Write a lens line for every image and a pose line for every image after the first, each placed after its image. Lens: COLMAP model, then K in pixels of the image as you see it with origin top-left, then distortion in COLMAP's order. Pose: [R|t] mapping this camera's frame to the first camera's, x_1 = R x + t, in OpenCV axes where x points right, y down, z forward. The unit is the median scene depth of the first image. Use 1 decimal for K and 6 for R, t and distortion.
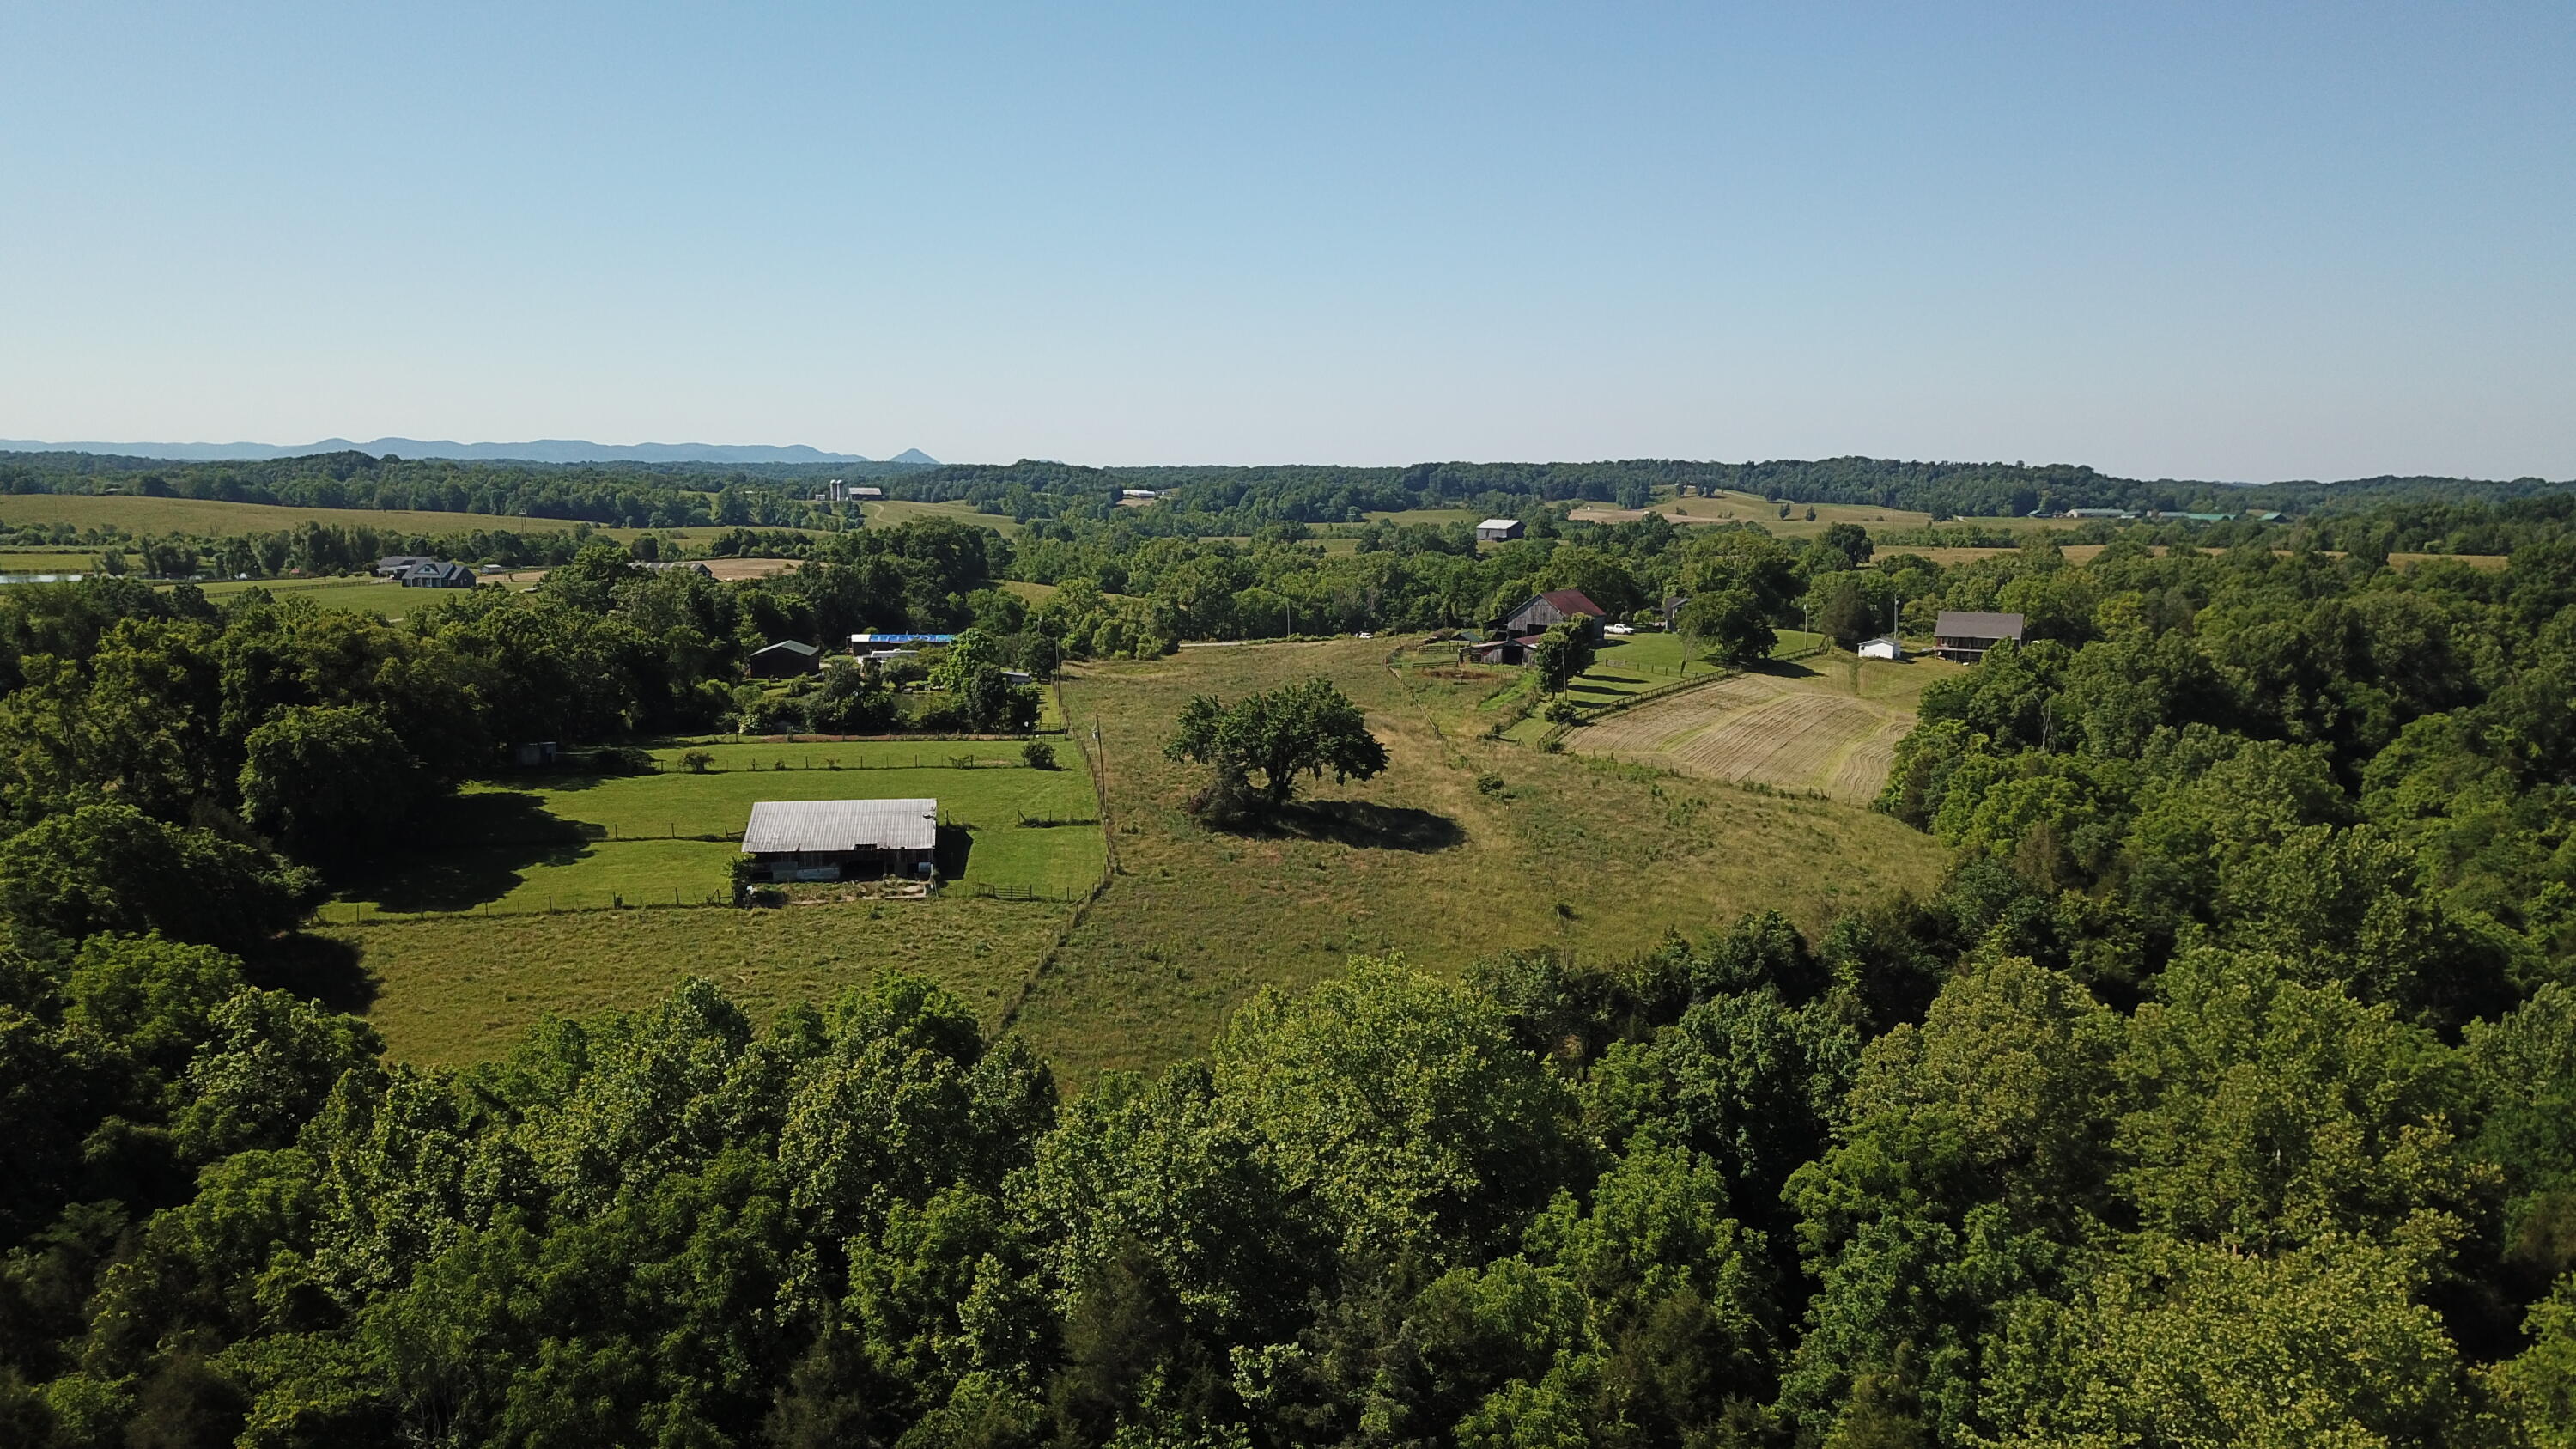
lens RADIAL K [[1975.1, 0, 1292.4], [0, 1975.1, 707.9], [0, 0, 1]] dist [0.008323, -0.004065]
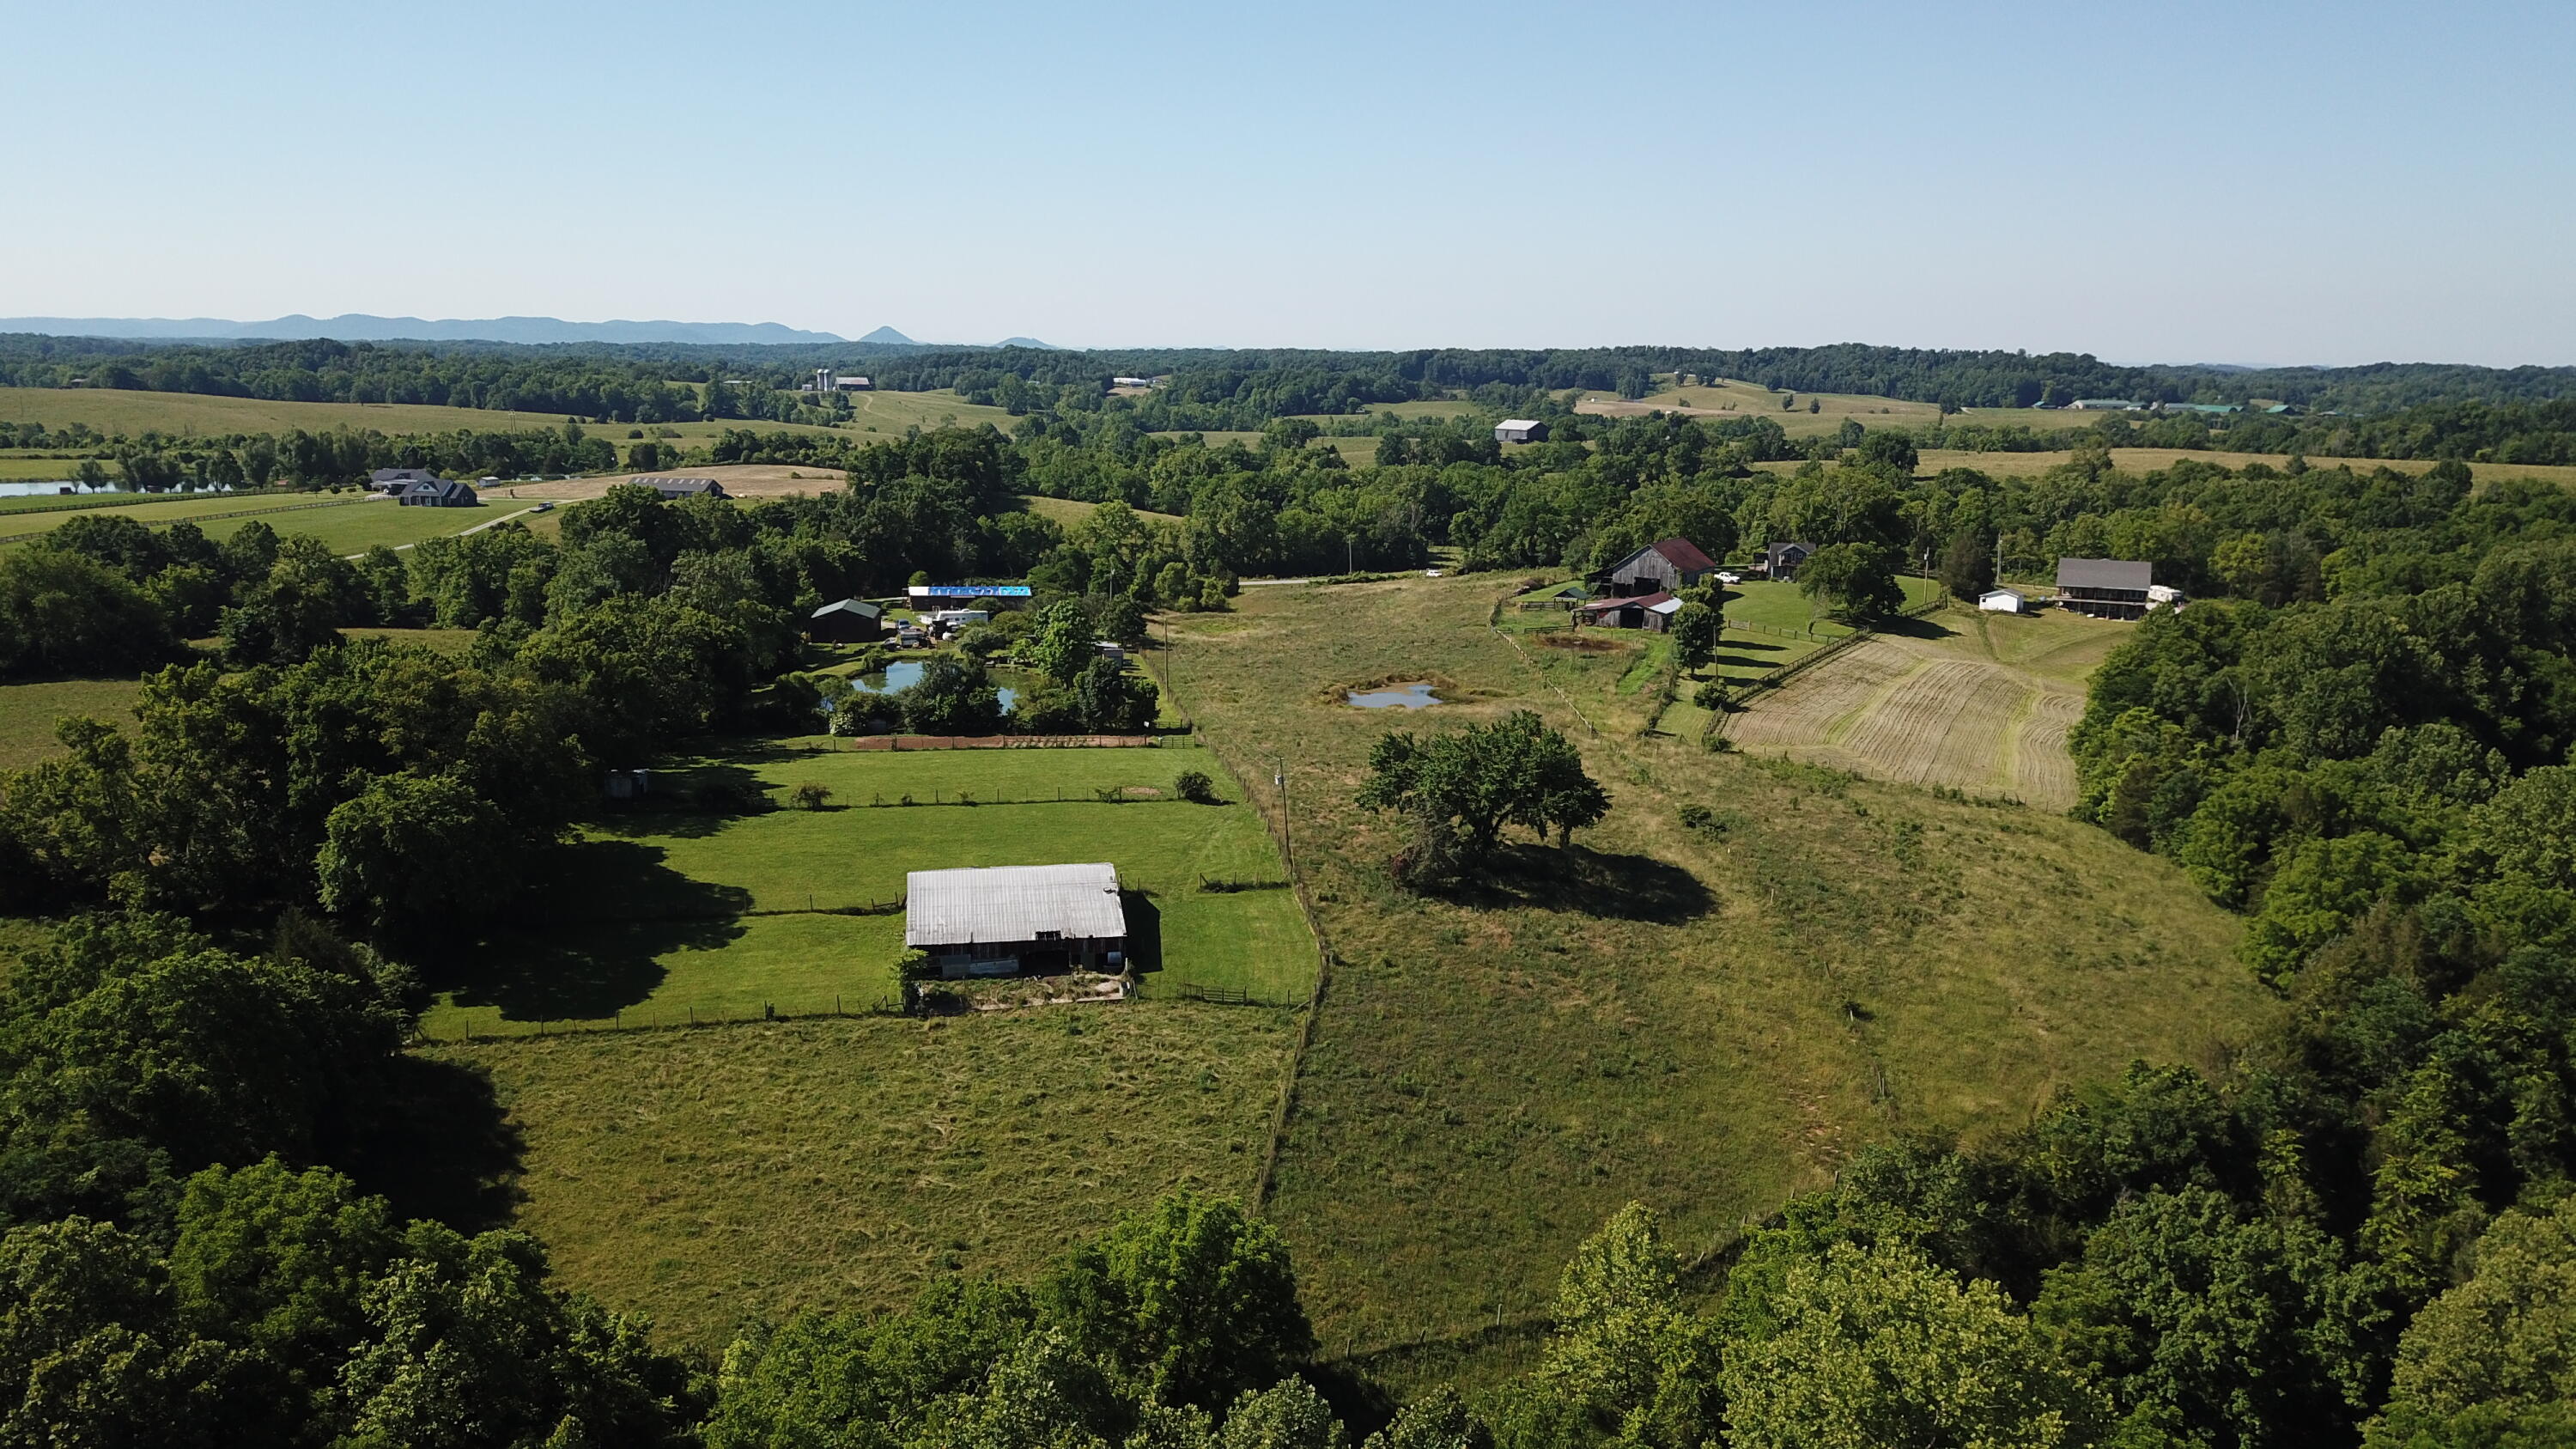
lens RADIAL K [[1975.1, 0, 1286.2], [0, 1975.1, 711.3], [0, 0, 1]] dist [0.008323, -0.004065]
pose [[0.999947, 0.001387, 0.010234, -0.059145], [-0.002022, 0.998053, 0.062337, -0.039987], [-0.010127, -0.062355, 0.998003, 0.070983]]
